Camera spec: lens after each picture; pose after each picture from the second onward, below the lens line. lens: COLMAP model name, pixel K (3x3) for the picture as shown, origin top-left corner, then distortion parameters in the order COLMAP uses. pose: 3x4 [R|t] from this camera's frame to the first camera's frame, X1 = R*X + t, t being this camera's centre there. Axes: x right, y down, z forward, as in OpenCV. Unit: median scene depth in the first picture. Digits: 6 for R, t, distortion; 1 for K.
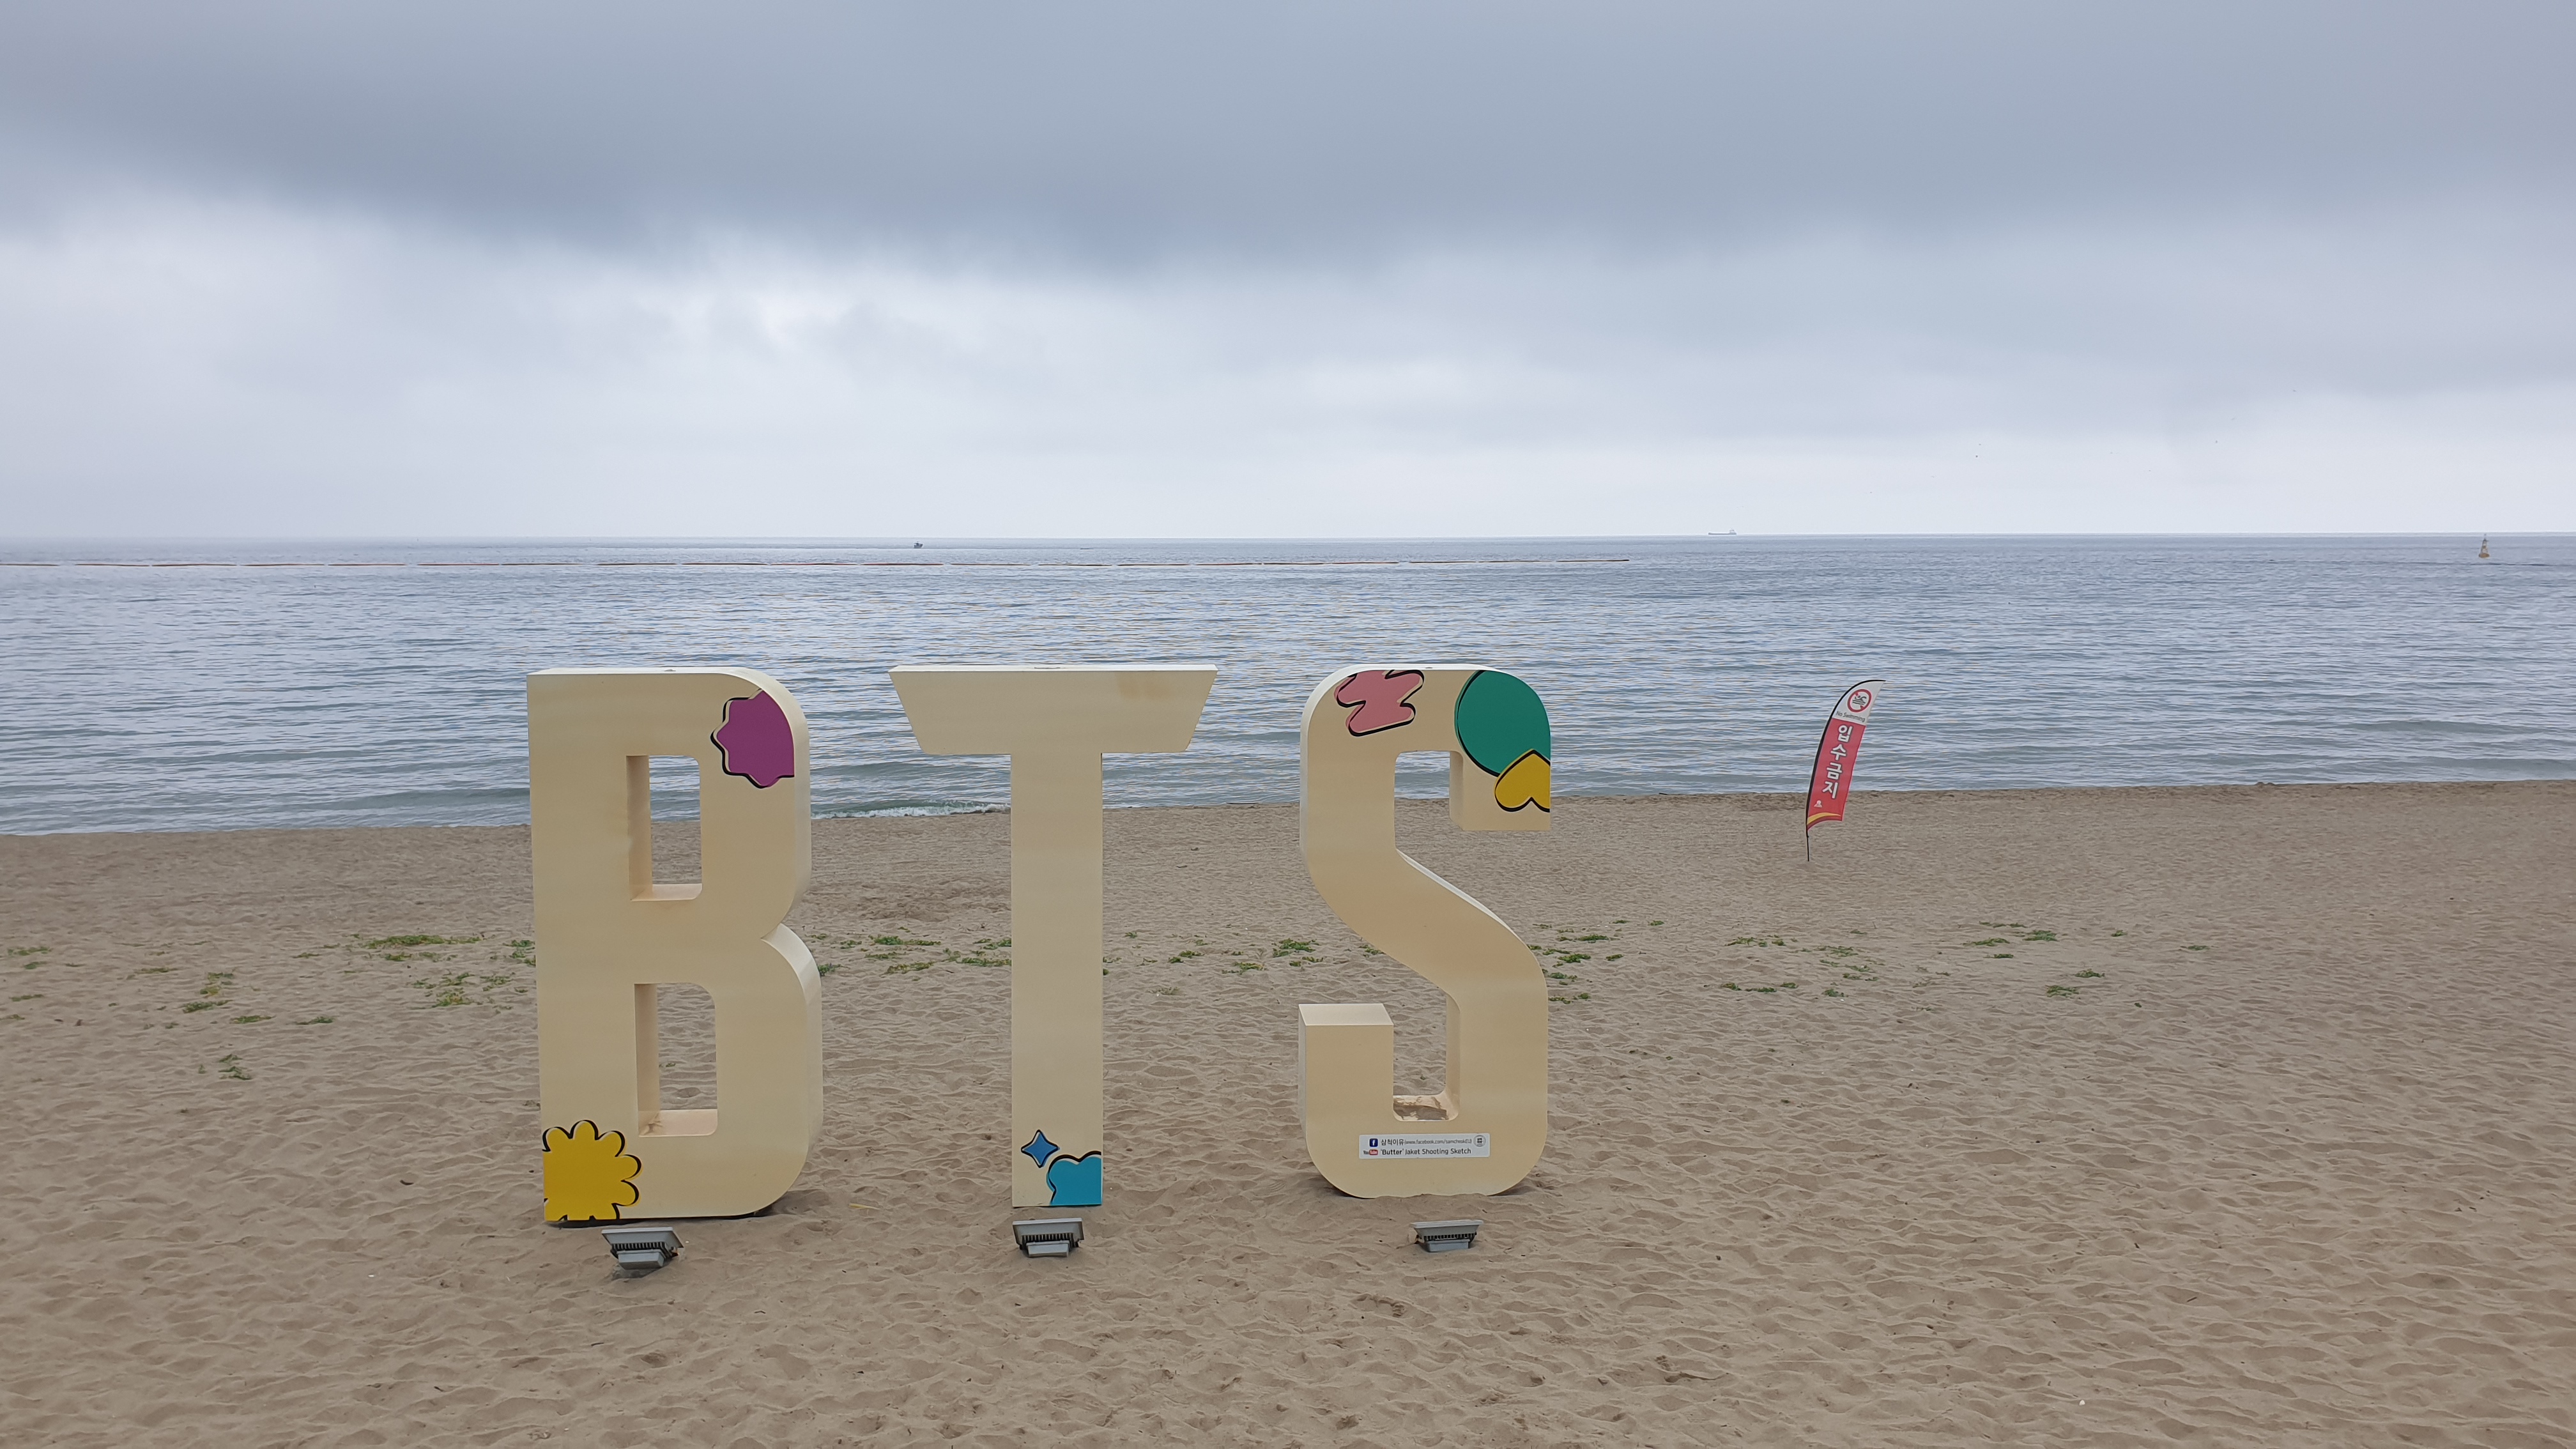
lens RADIAL K [[2225.8, 0, 1326.1], [0, 2225.8, 739.1], [0, 0, 1]] dist [0.077406, -0.055713]
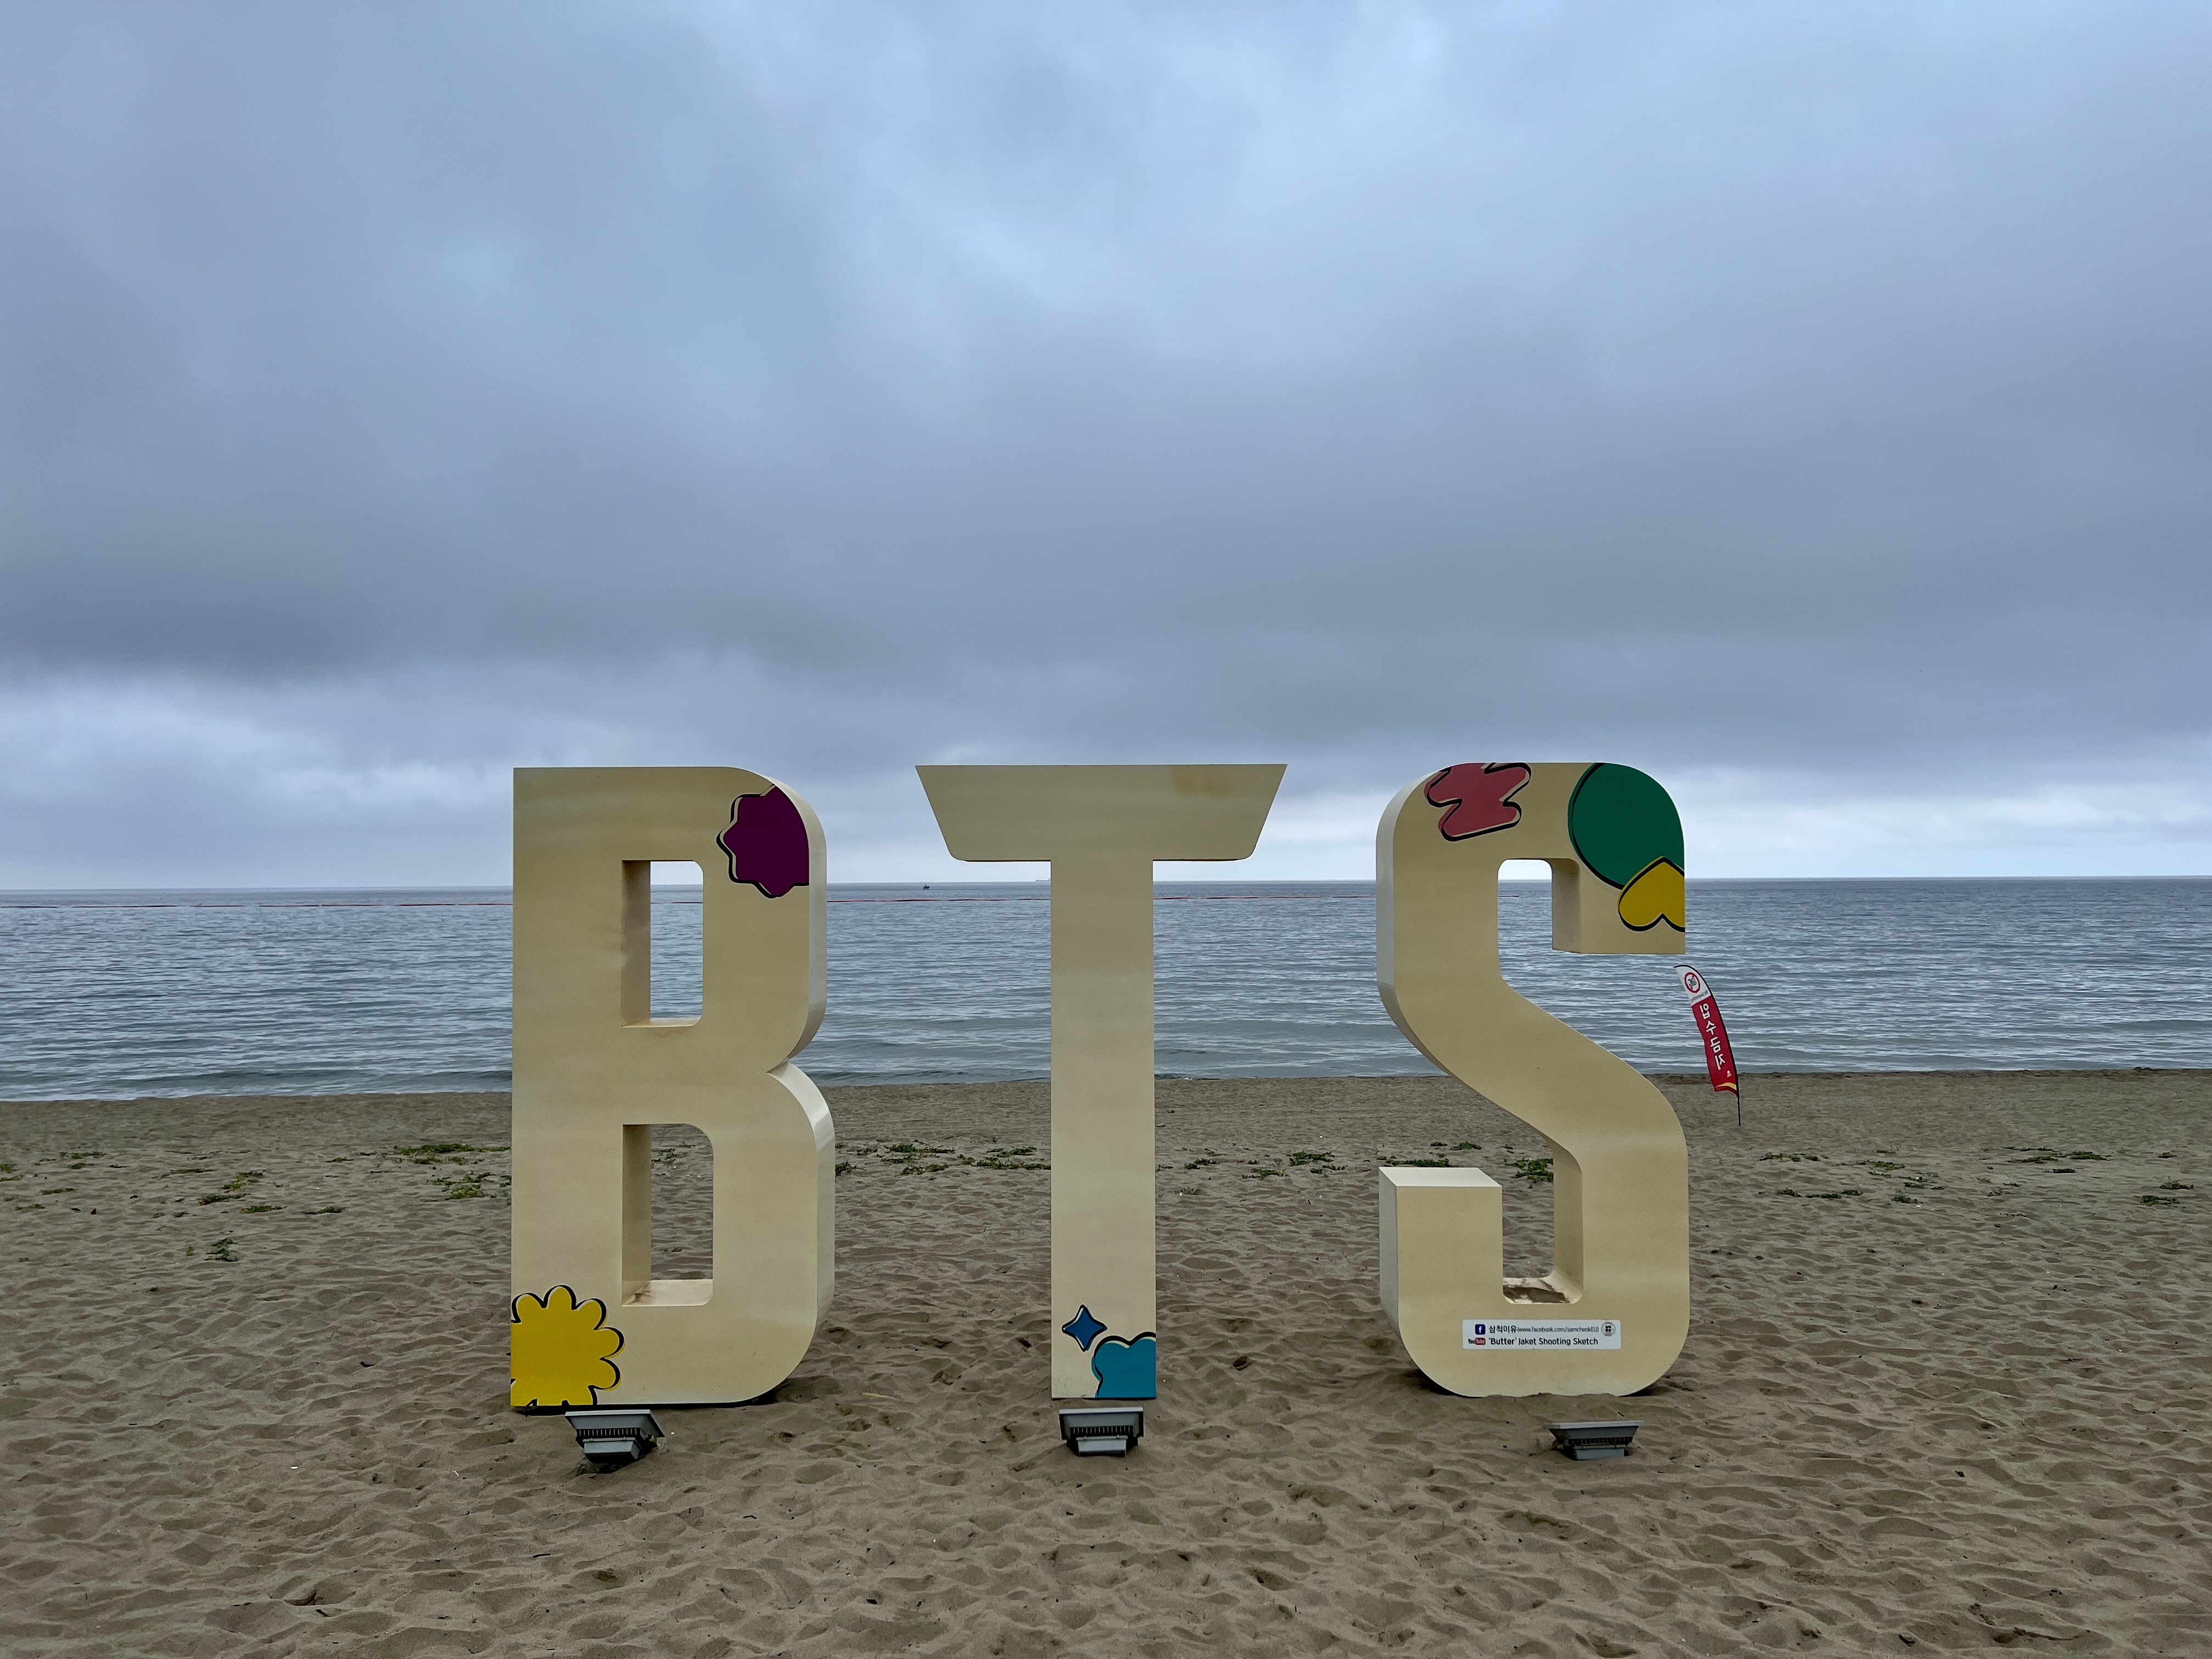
lens RADIAL K [[1712.5, 0, 1122.6], [0, 1712.5, 877.6], [0, 0, 1]] dist [0.065932, -0.054193]
pose [[0.998021, -0.007060, -0.062490, -0.071558], [-0.000697, 0.992376, -0.123246, 0.093966], [0.062884, 0.123046, 0.990407, 0.332968]]
